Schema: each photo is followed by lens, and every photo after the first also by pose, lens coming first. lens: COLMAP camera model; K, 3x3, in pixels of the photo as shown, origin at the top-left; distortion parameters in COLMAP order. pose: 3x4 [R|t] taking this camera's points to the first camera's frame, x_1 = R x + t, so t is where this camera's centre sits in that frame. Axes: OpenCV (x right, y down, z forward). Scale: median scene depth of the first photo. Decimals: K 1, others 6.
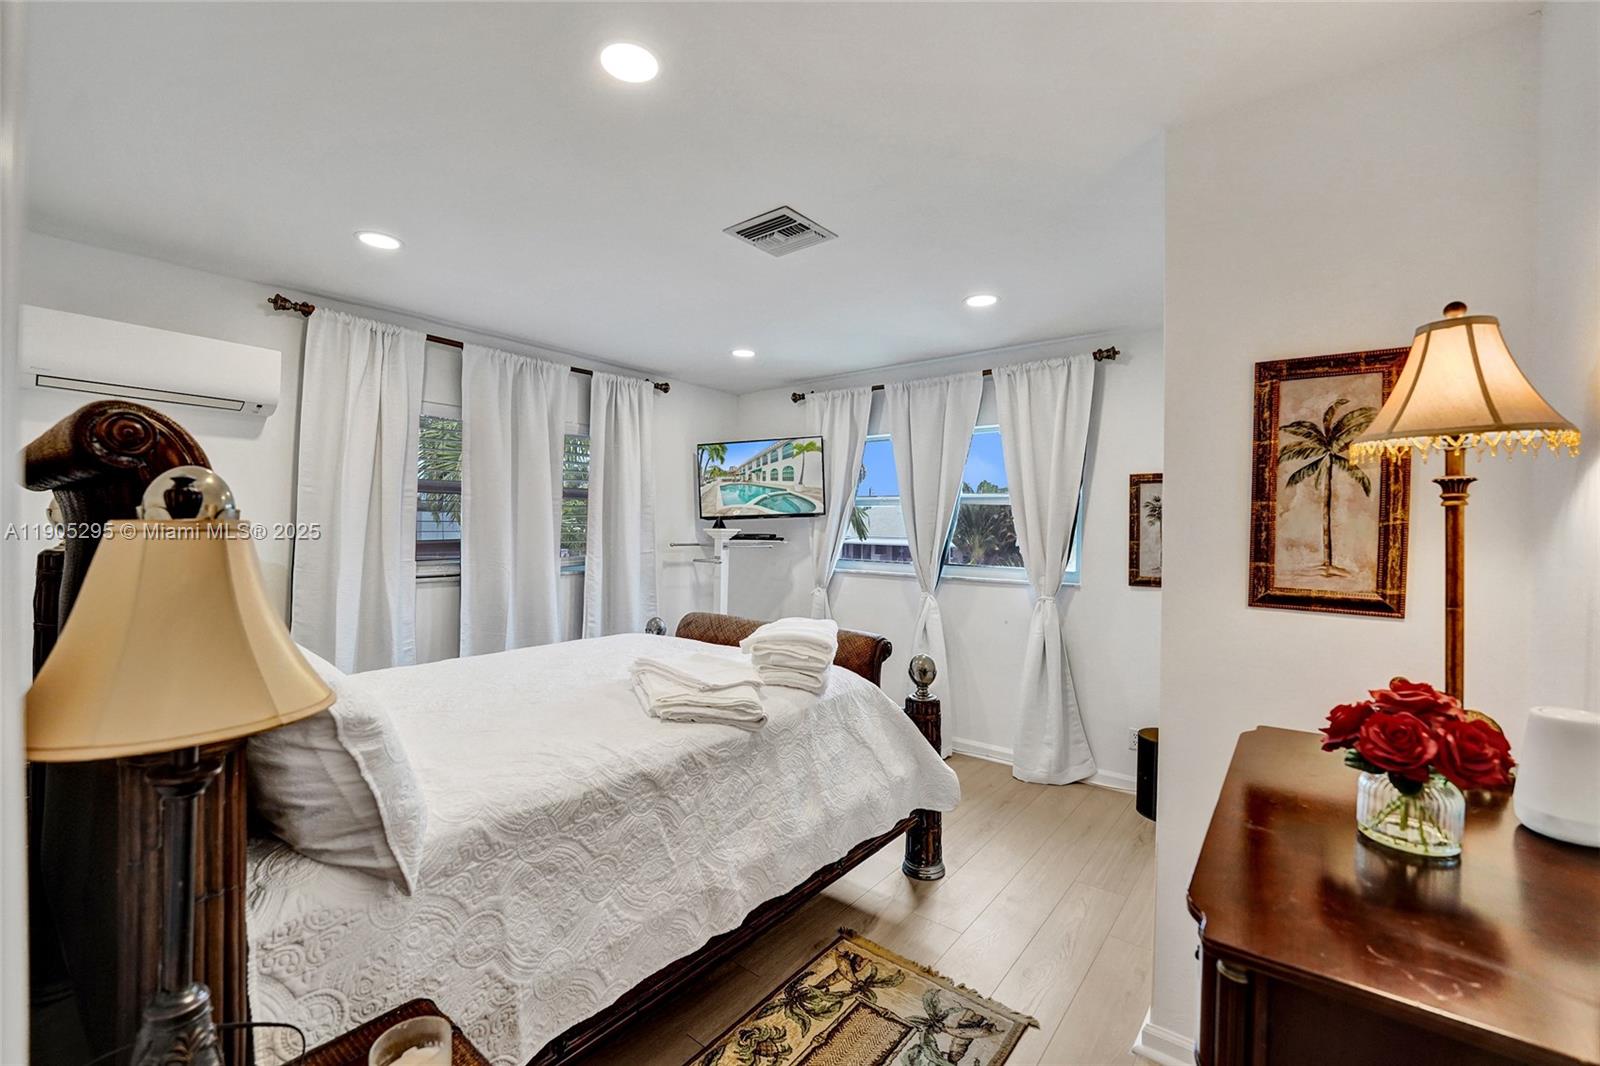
lens RADIAL K [[657.3, 0, 800.0], [0, 657.3, 533.0], [0, 0, 1]] dist [0.001314, 0.000091]
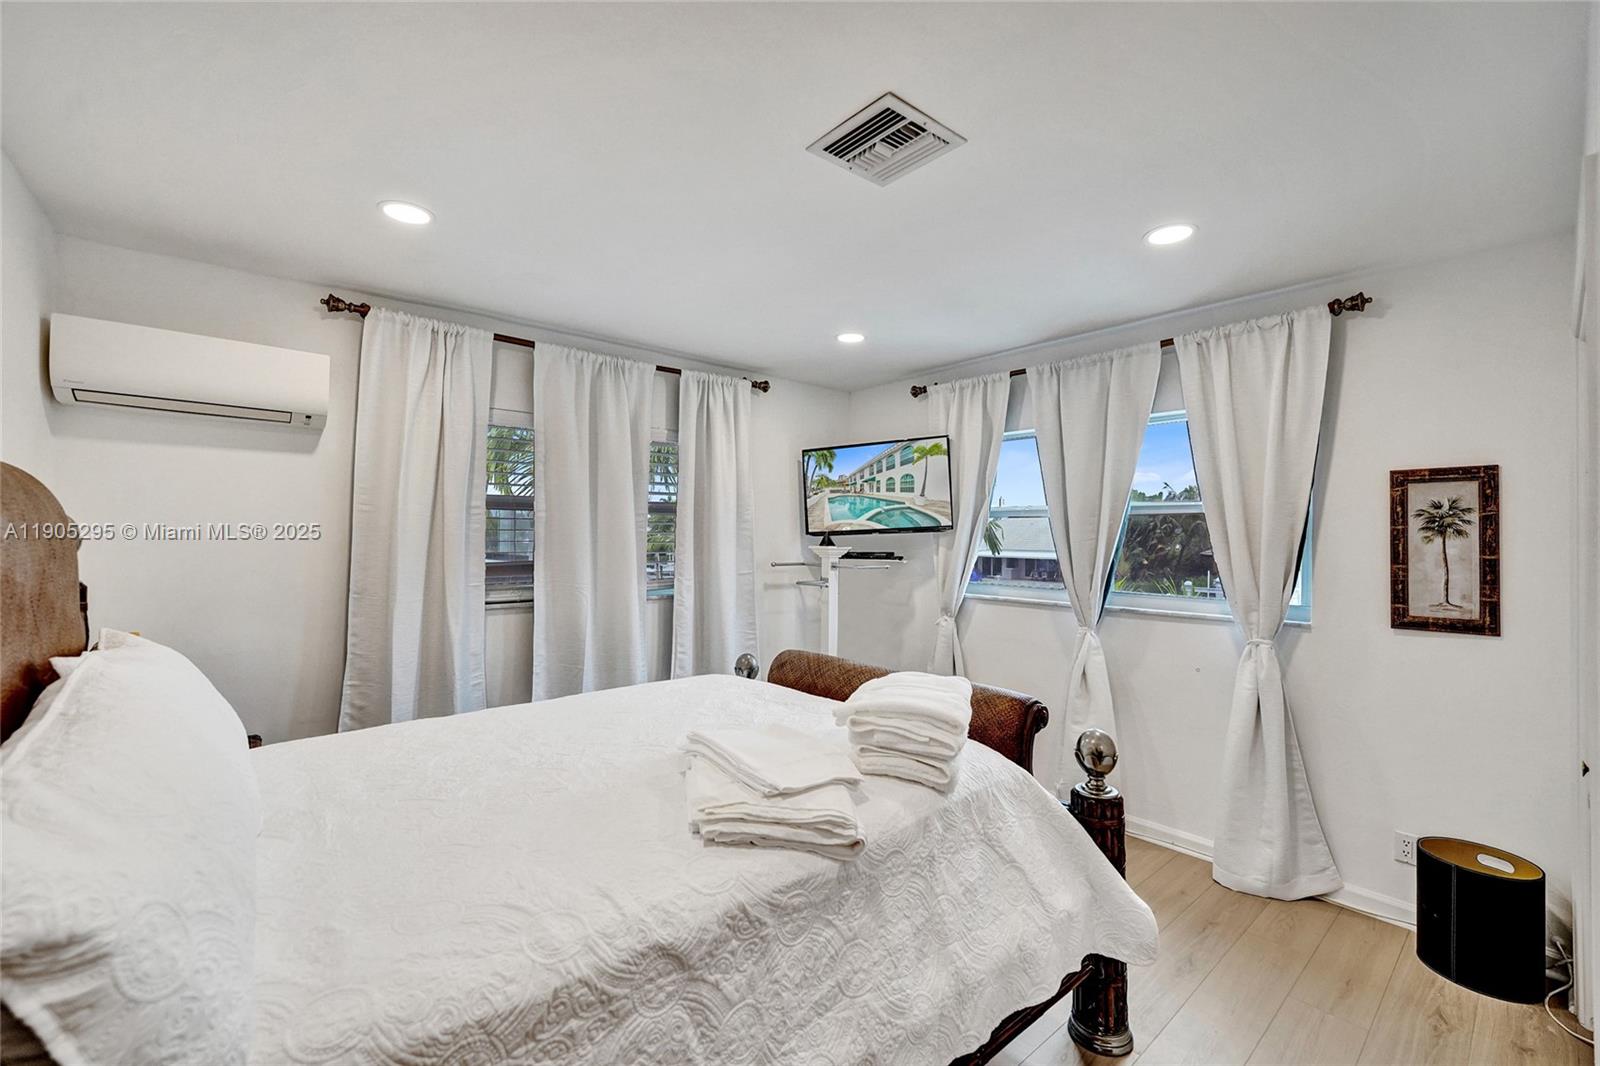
lens RADIAL K [[654.4, 0, 792.8], [0, 654.4, 528.9], [0, 0, 1]] dist [-0.023467, 0.000320]
pose [[0.979794, -0.007416, -0.199872, 0.007525], [0.002405, 0.999677, -0.025302, -0.010760], [0.199995, 0.024310, 0.979495, 0.204303]]
